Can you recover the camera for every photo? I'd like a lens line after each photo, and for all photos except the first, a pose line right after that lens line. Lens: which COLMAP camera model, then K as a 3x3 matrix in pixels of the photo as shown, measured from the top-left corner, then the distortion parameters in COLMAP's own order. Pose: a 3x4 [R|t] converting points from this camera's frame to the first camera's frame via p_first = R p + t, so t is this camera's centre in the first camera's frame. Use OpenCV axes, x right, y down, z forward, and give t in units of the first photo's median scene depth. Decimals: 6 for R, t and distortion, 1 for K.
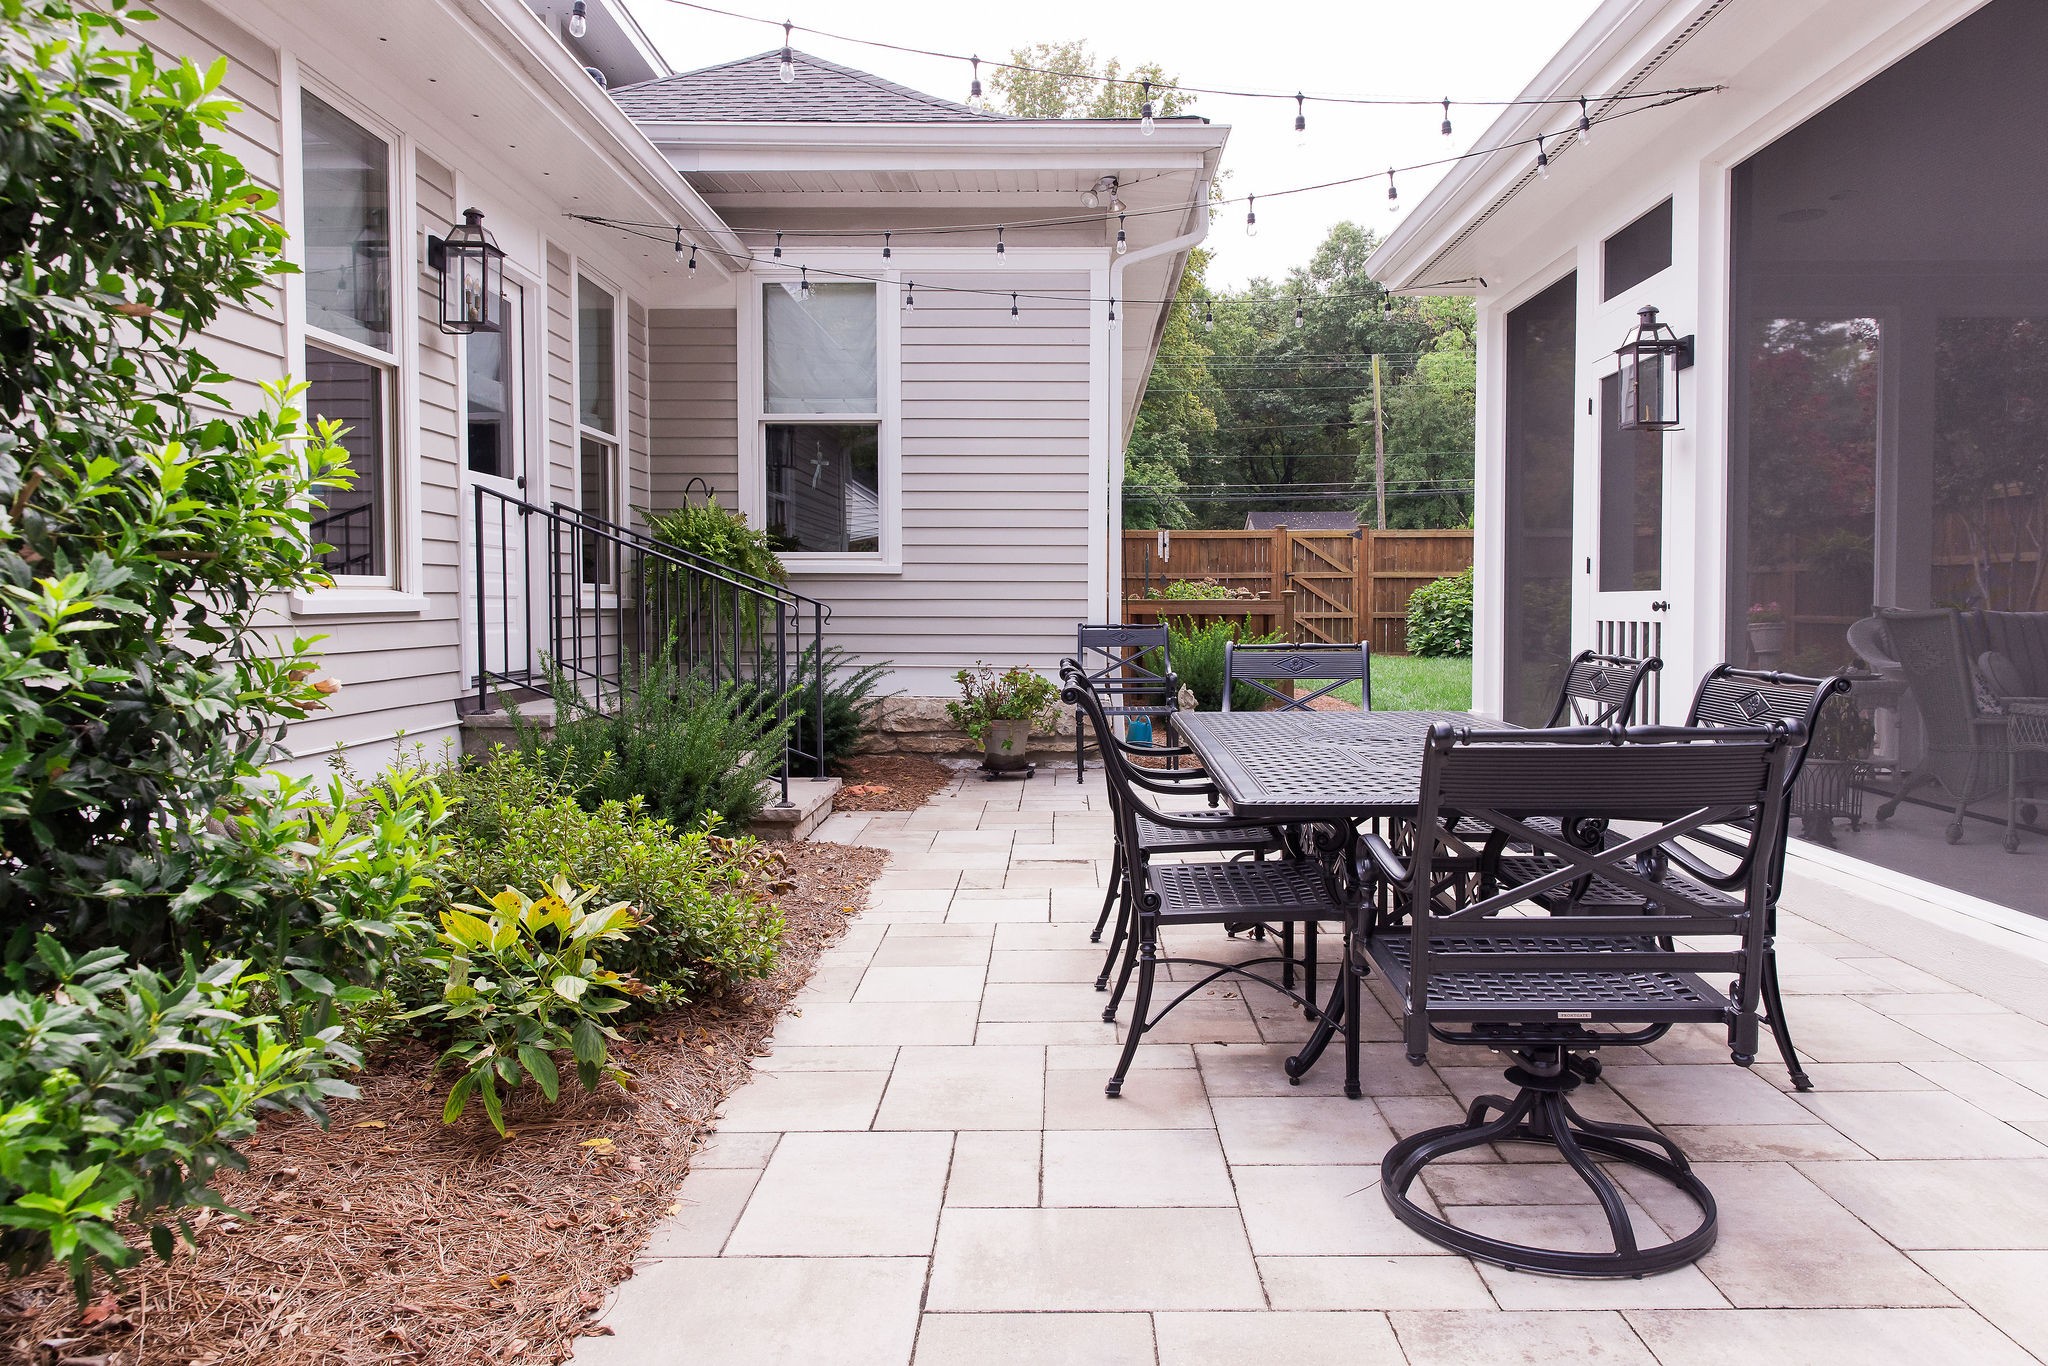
lens RADIAL K [[1377.3, 0, 1056.4], [0, 1377.3, 649.5], [0, 0, 1]] dist [0.008057, -0.000537]
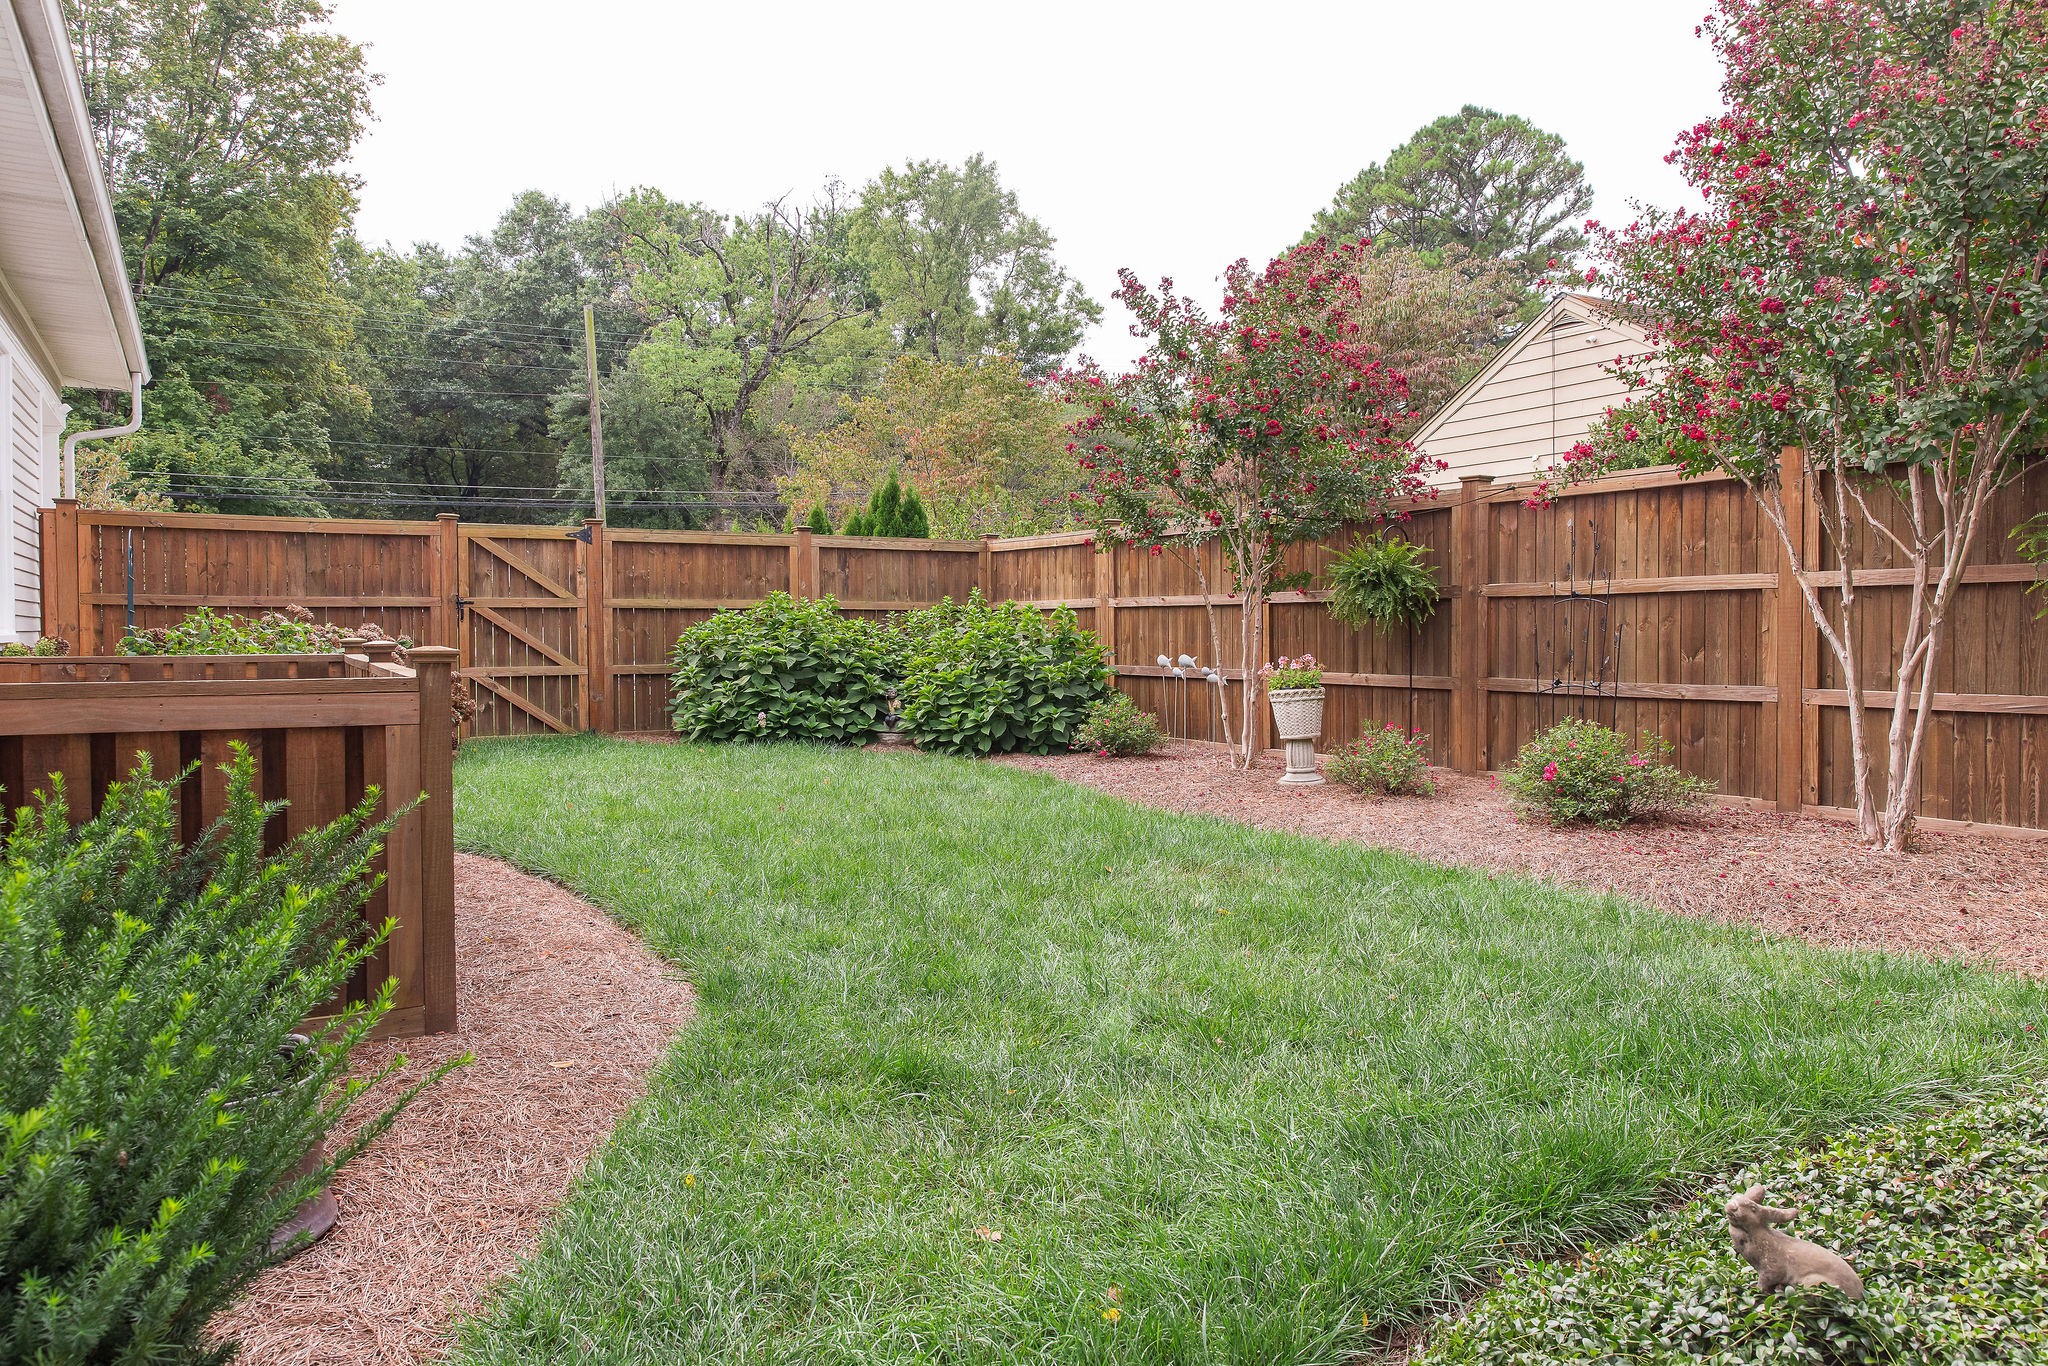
lens RADIAL K [[1409.1, 0, 1024.0], [0, 1409.1, 683.0], [0, 0, 1]] dist [0.002256, 0.000431]
pose [[0.859397, -0.018592, 0.510971, 0.028547], [0.017952, 0.999820, 0.006186, -0.008188], [-0.510994, 0.003857, 0.859576, 0.156139]]
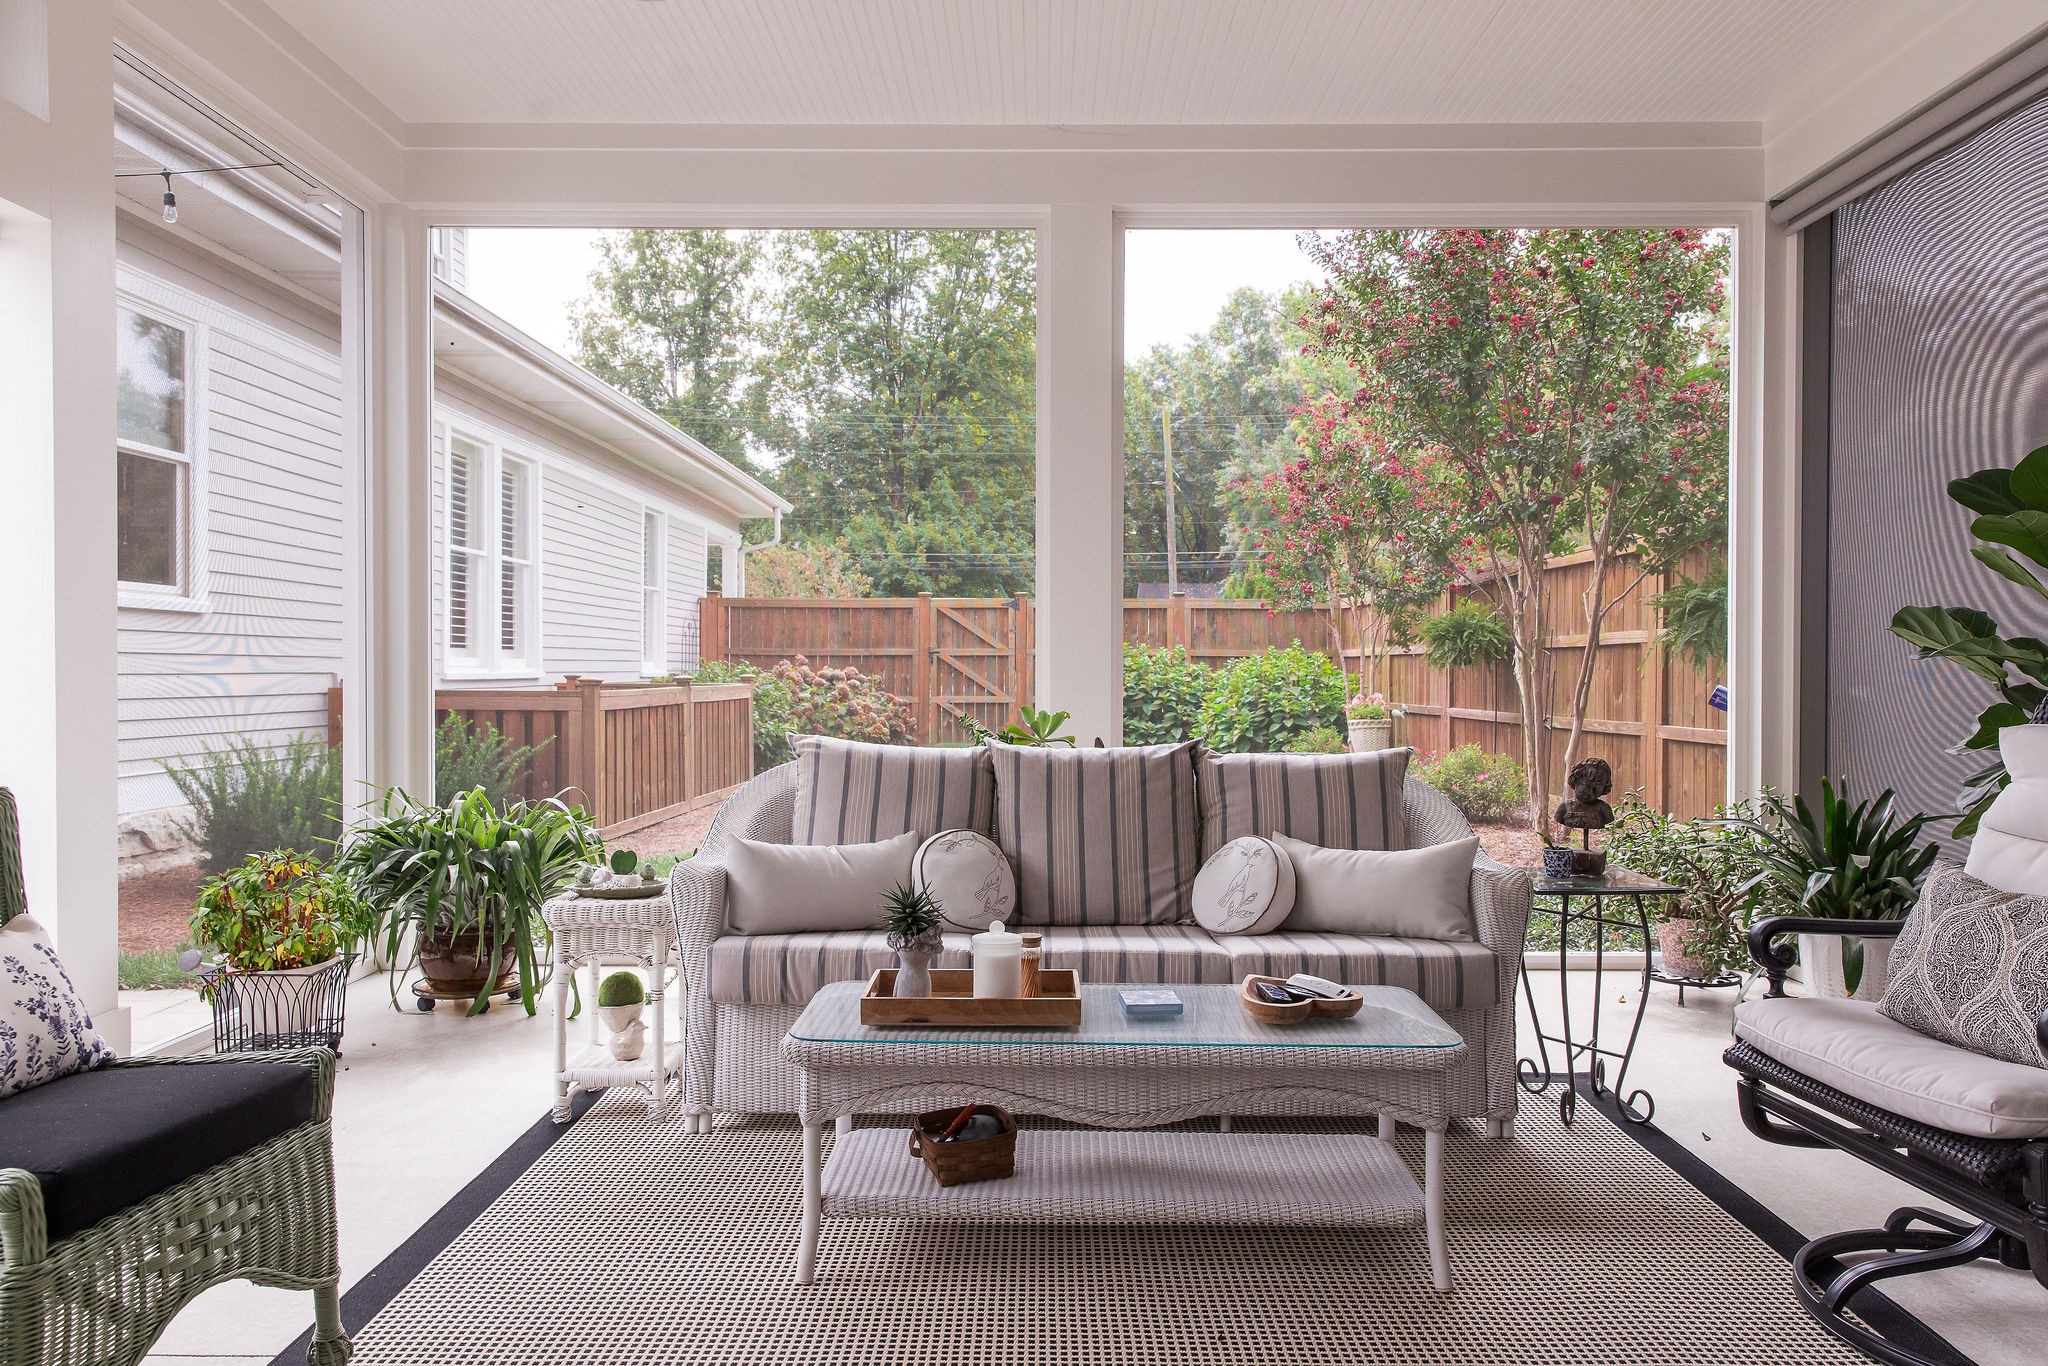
lens RADIAL K [[1362.0, 0, 999.4], [0, 1362.0, 687.8], [0, 0, 1]] dist [0.000501, -0.001547]
pose [[0.999804, 0.006039, -0.018839, 0.093130], [-0.006480, 0.999705, -0.023419, -0.005240], [0.018692, 0.023536, 0.999548, 0.068668]]
